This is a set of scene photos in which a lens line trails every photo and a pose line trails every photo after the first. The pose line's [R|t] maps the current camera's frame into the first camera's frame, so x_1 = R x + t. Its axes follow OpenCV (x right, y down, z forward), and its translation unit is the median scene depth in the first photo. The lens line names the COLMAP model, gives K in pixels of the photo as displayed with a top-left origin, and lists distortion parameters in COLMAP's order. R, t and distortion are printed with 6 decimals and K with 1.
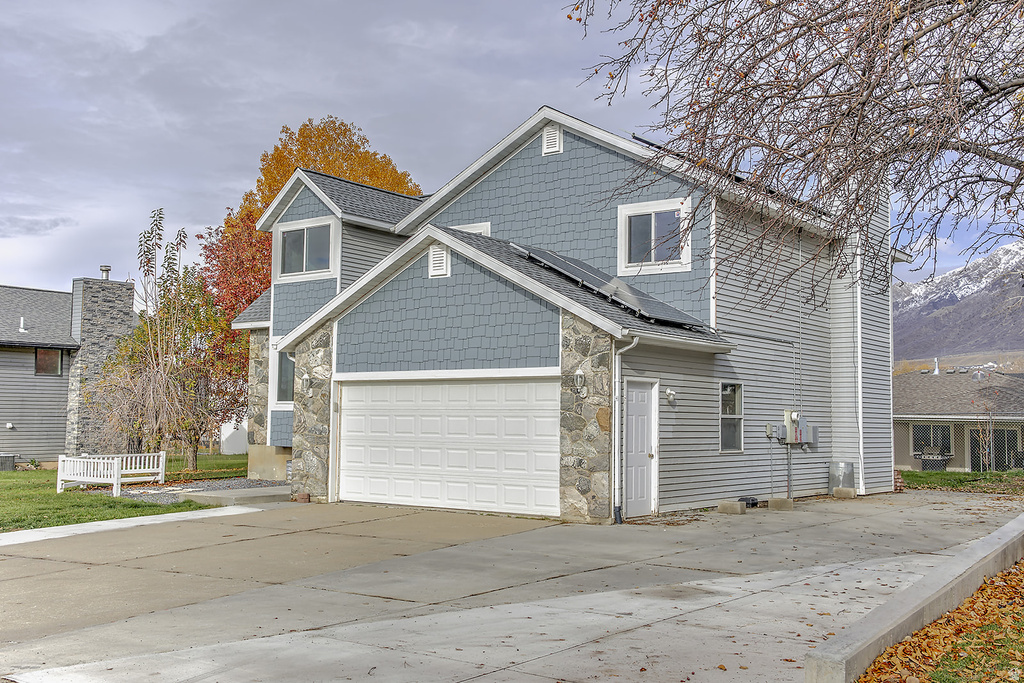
lens RADIAL K [[1069.5, 0, 512.4], [0, 1069.5, 340.2], [0, 0, 1]] dist [0.049498, 0.000000]
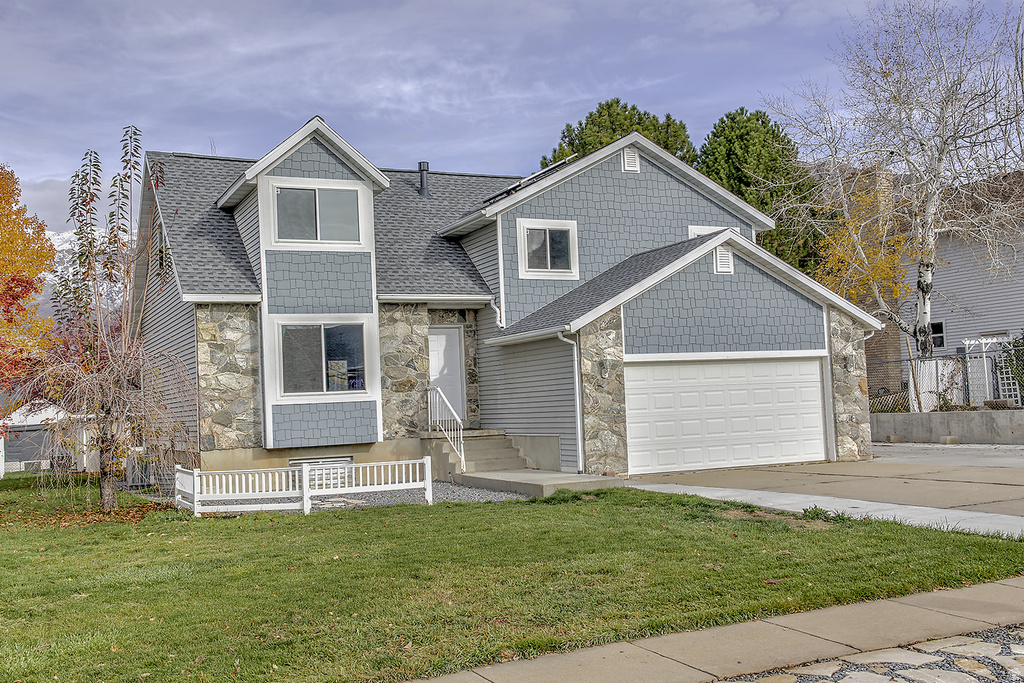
lens RADIAL K [[1069.5, 0, 512.2], [0, 1069.5, 343.4], [0, 0, 1]] dist [0.049498, 0.000000]
pose [[0.460434, 0.023518, 0.887382, -1.157169], [-0.015775, 0.999708, -0.018310, 0.041265], [-0.887554, -0.005568, 0.460671, 0.623055]]
